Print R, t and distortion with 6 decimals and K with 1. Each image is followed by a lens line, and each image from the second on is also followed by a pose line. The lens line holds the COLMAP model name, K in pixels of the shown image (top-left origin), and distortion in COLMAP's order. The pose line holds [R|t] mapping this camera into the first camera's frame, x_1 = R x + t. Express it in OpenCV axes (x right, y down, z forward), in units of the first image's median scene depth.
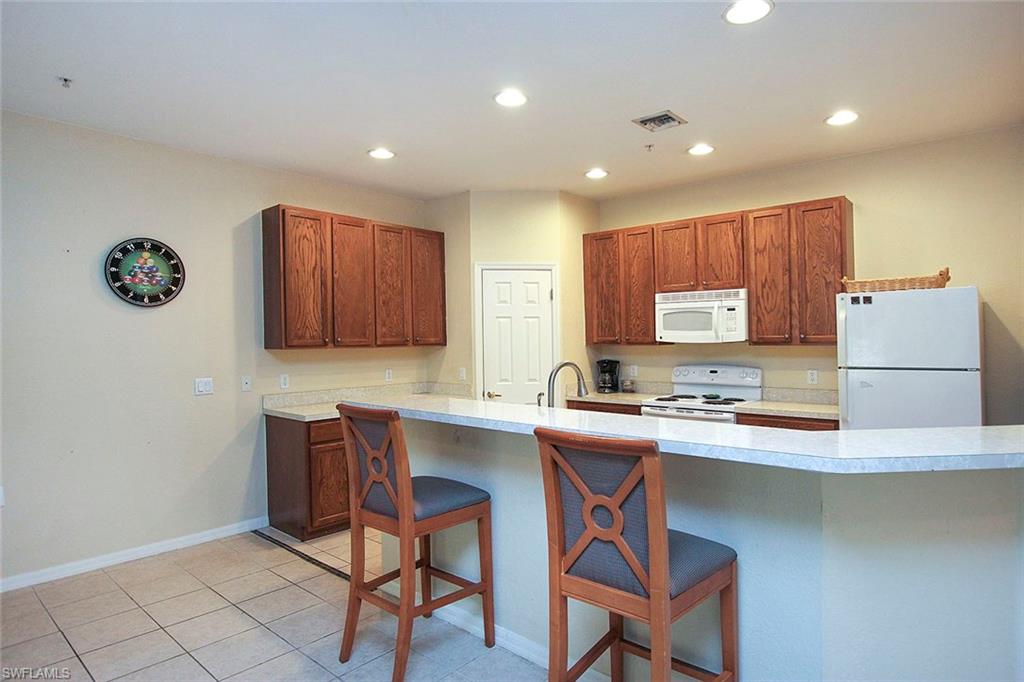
lens RADIAL K [[544.6, 0, 458.8], [0, 544.6, 318.5], [0, 0, 1]] dist [-0.006897, -0.001825]
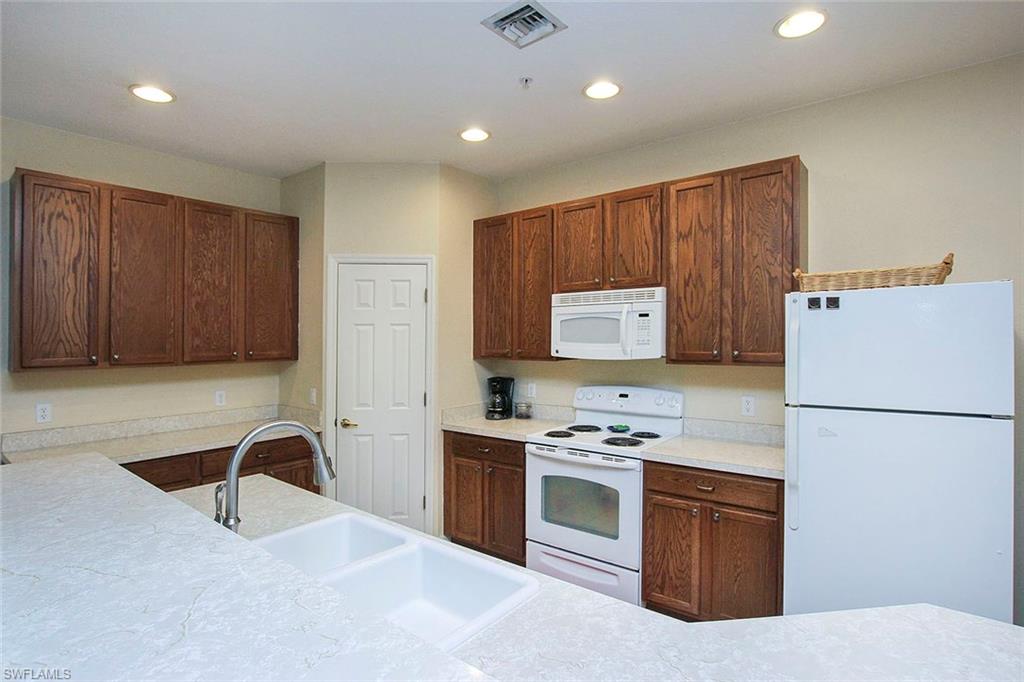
lens RADIAL K [[502.7, 0, 446.1], [0, 502.7, 342.6], [0, 0, 1]] dist [-0.017039, 0.001144]
pose [[0.999625, -0.001913, 0.027313, 0.208137], [0.000647, 0.998928, 0.046291, -0.011002], [-0.027372, -0.046256, 0.998555, 0.314929]]
